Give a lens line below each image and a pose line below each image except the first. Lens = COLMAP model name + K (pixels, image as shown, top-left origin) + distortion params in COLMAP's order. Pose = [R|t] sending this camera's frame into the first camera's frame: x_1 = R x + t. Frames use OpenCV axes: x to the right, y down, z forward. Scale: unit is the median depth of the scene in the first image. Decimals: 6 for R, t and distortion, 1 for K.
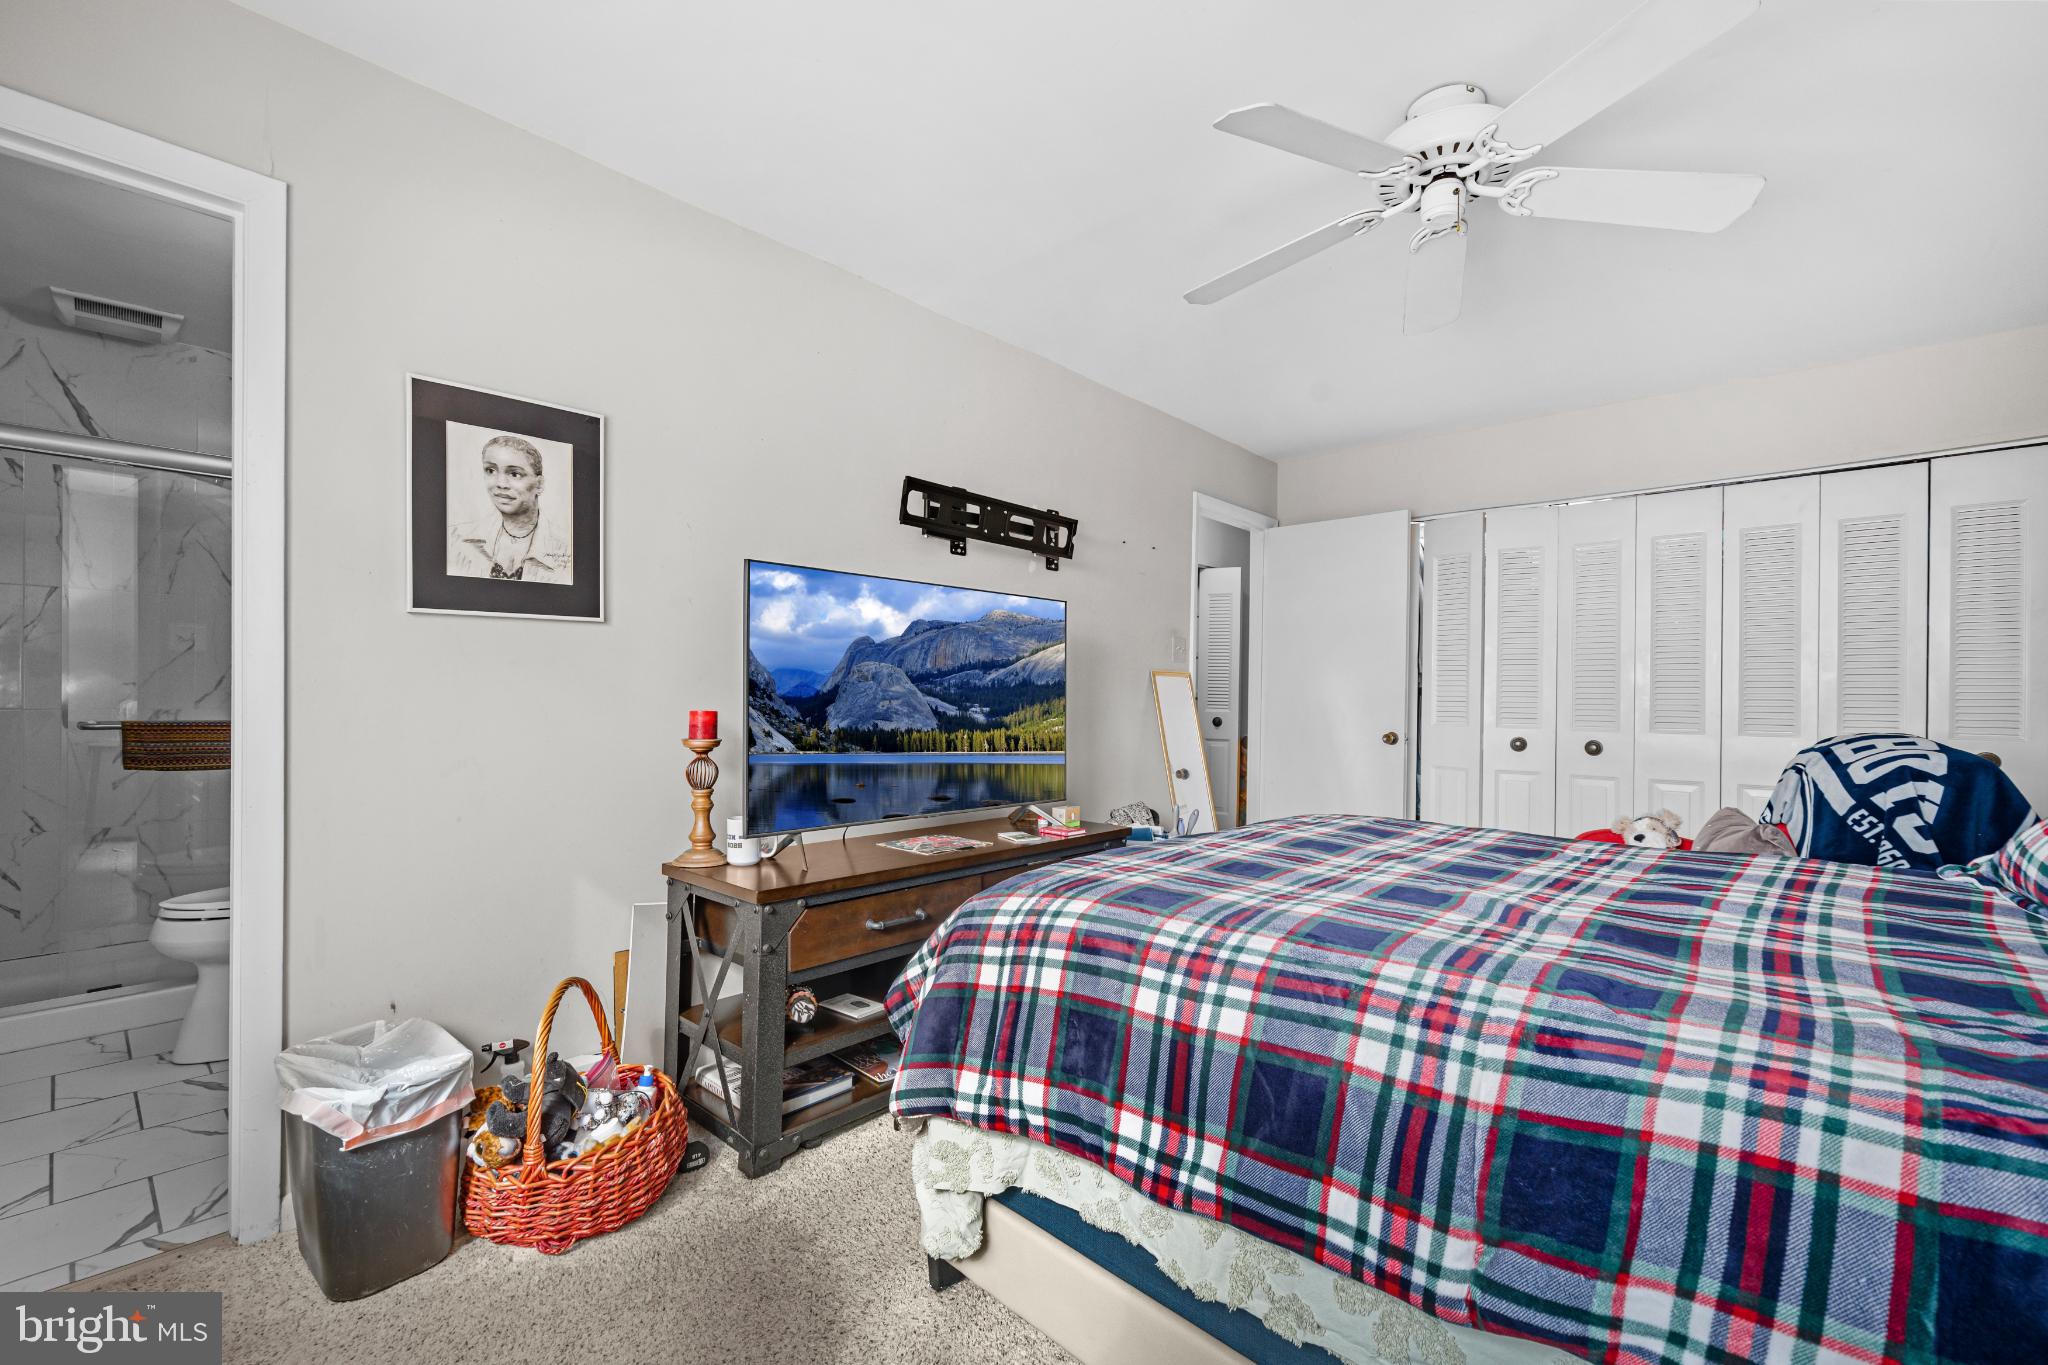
lens RADIAL K [[879.4, 0, 1028.0], [0, 879.4, 691.4], [0, 0, 1]] dist [0.003953, 0.000207]
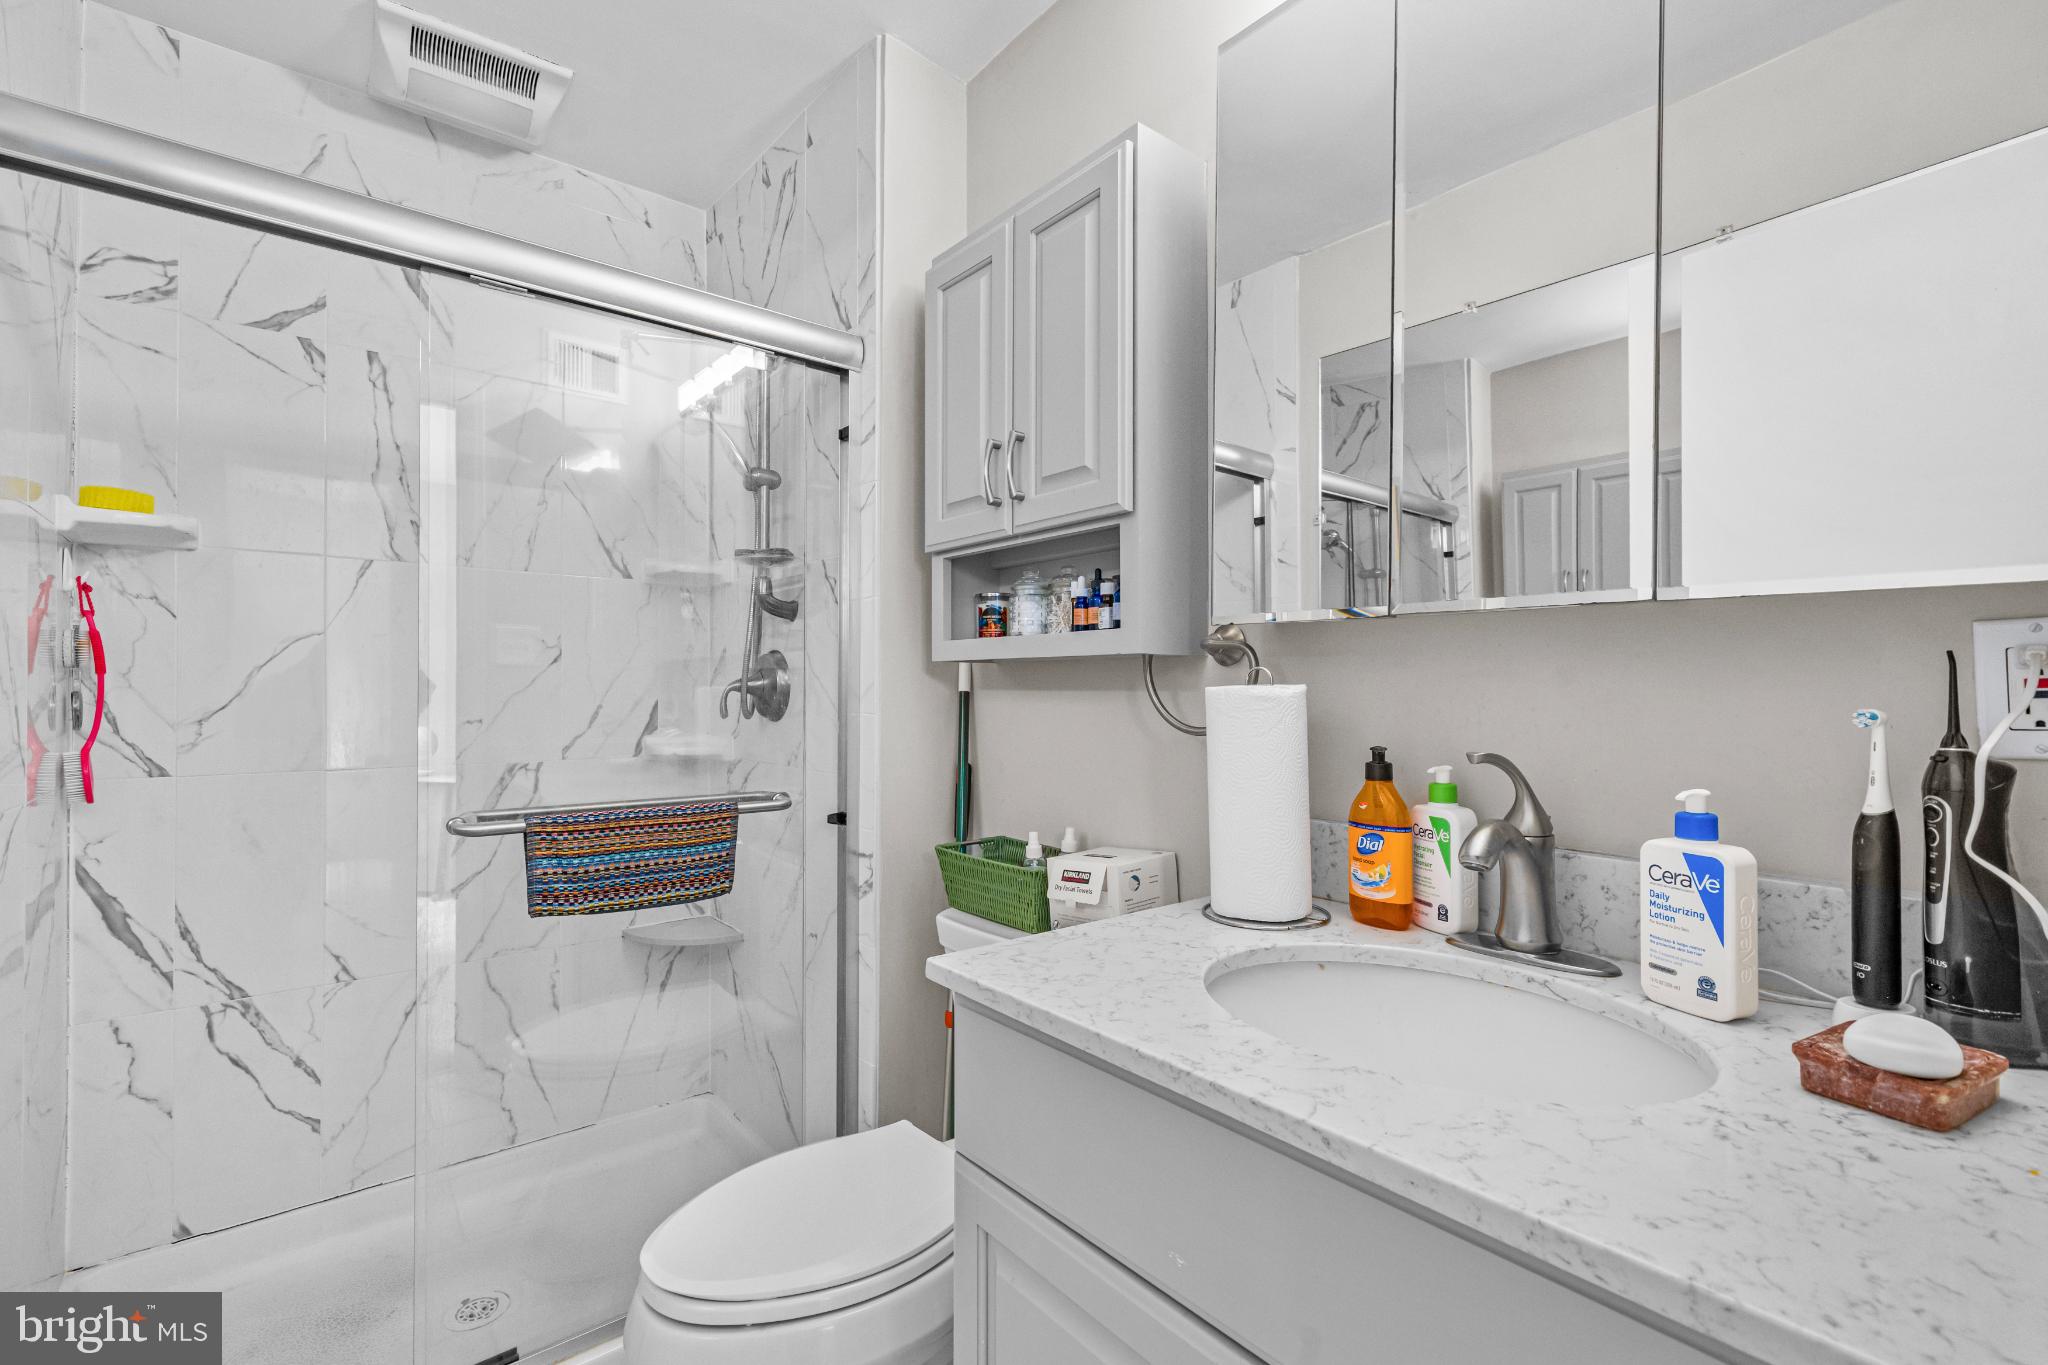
lens RADIAL K [[879.4, 0, 1018.6], [0, 879.4, 682.1], [0, 0, 1]] dist [0.003953, 0.000207]
pose [[0.989844, -0.007724, -0.141950, -0.605511], [0.006602, 0.999943, -0.008376, -0.029610], [0.142006, 0.007354, 0.989838, 0.493423]]
